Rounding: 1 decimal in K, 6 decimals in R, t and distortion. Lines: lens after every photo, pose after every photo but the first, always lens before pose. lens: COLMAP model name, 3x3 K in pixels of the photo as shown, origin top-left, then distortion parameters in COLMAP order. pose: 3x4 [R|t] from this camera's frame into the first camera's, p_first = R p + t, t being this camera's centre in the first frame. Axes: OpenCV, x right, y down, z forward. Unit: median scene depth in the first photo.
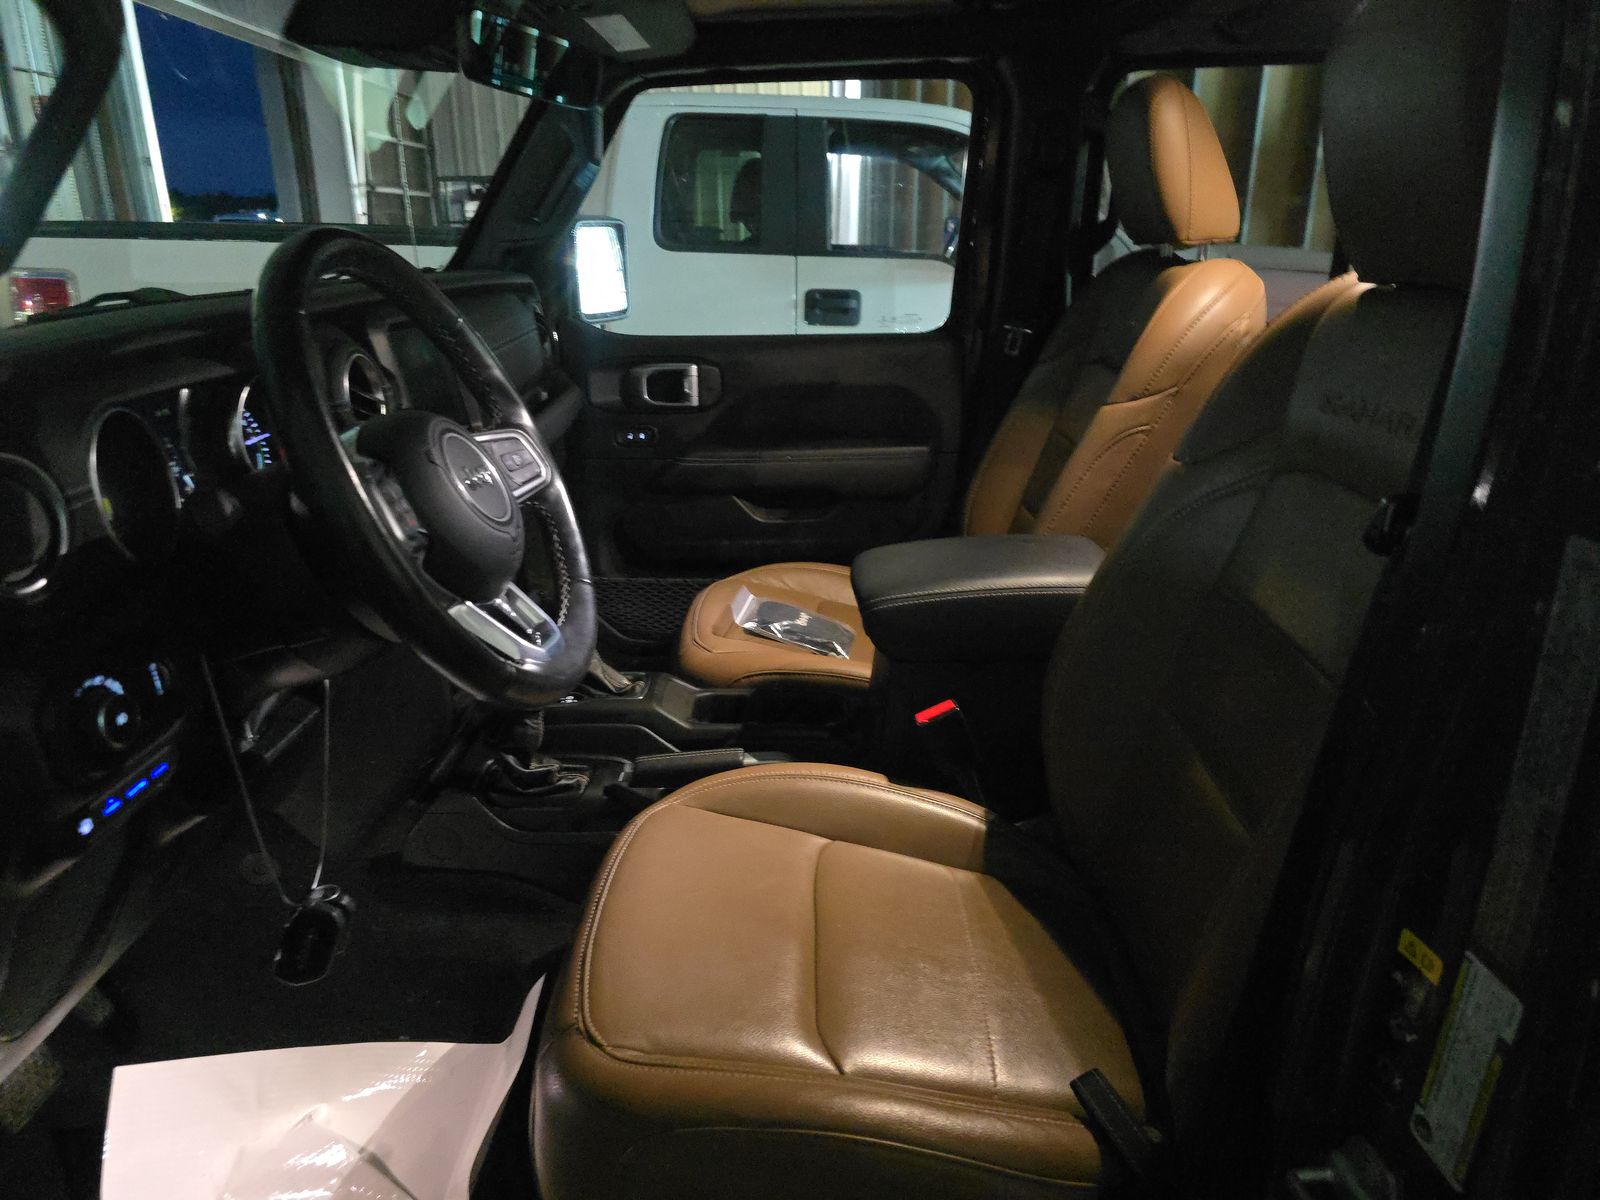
lens RADIAL K [[1093.9, 0, 808.7], [0, 1093.9, 573.9], [0, 0, 1]] dist [-0.002275, -0.004121]
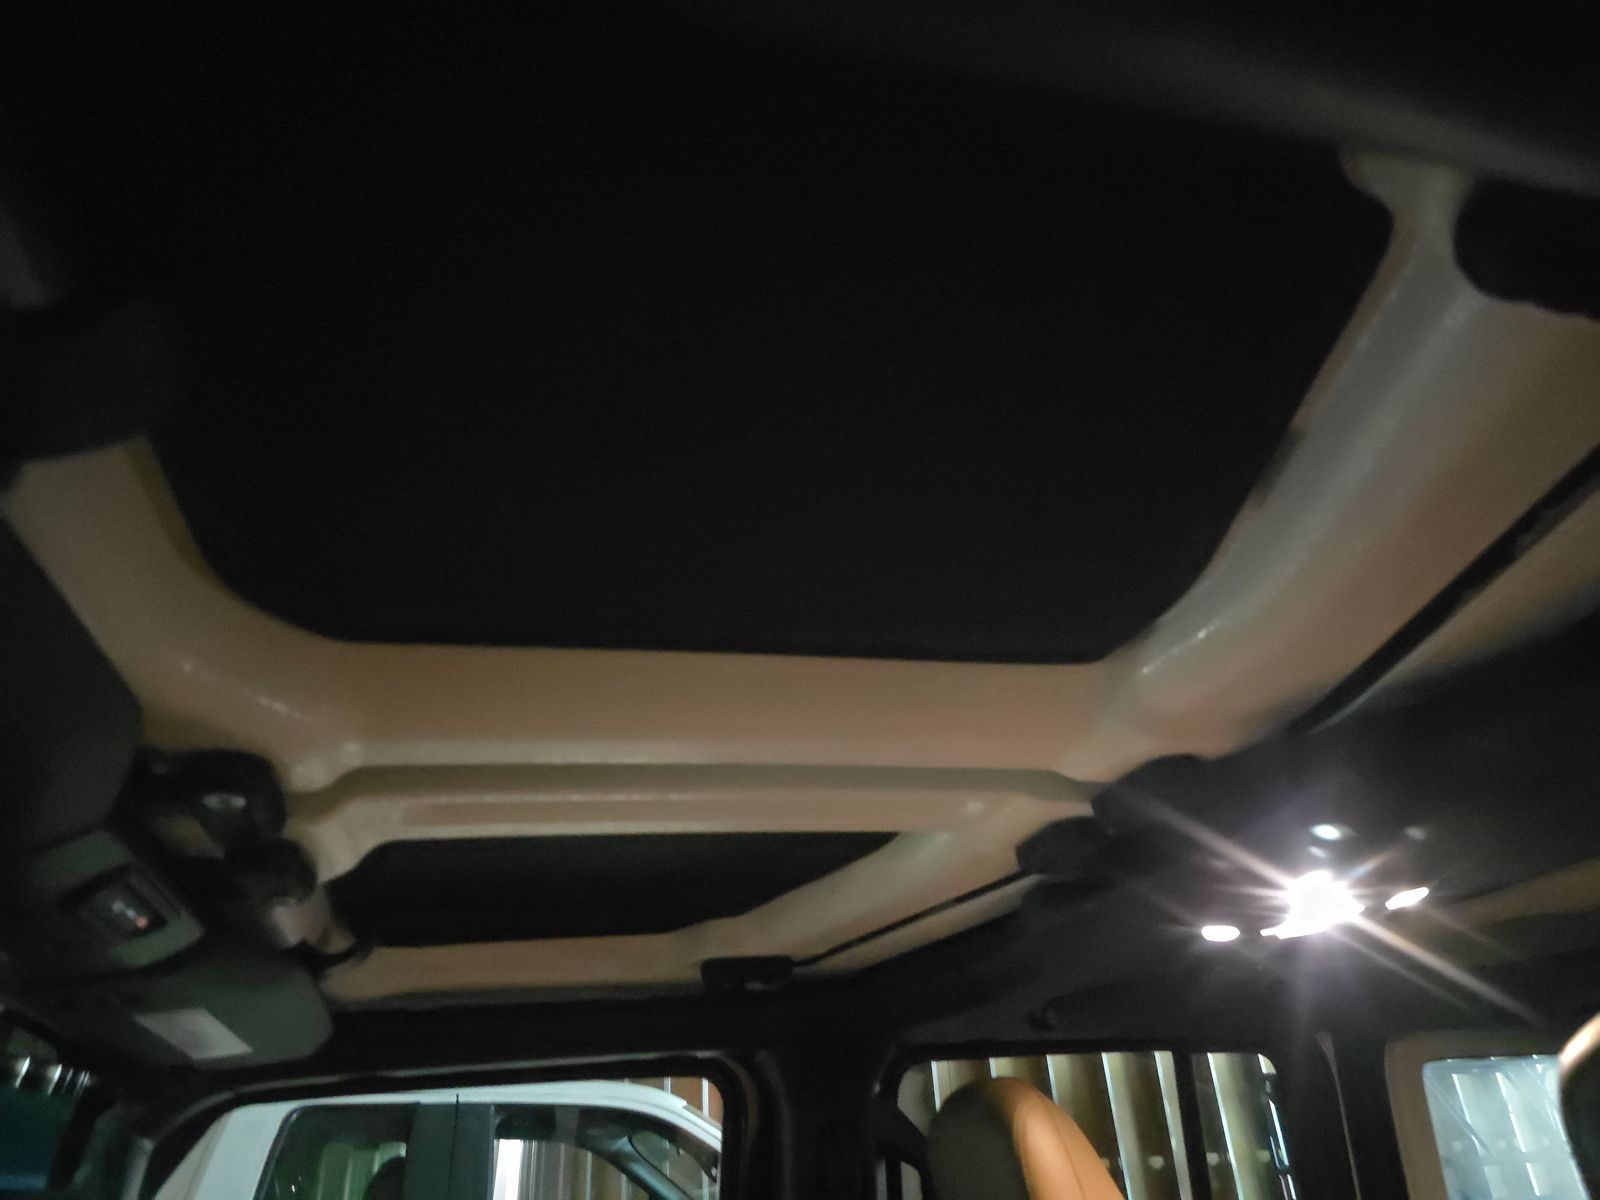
lens RADIAL K [[1093.9, 0, 808.7], [0, 1093.9, 573.9], [0, 0, 1]] dist [-0.002275, -0.004121]
pose [[0.961112, 0.093560, 0.259829, -0.021528], [0.128333, 0.681786, -0.720207, -0.152700], [-0.244530, 0.725544, 0.643266, 0.275594]]
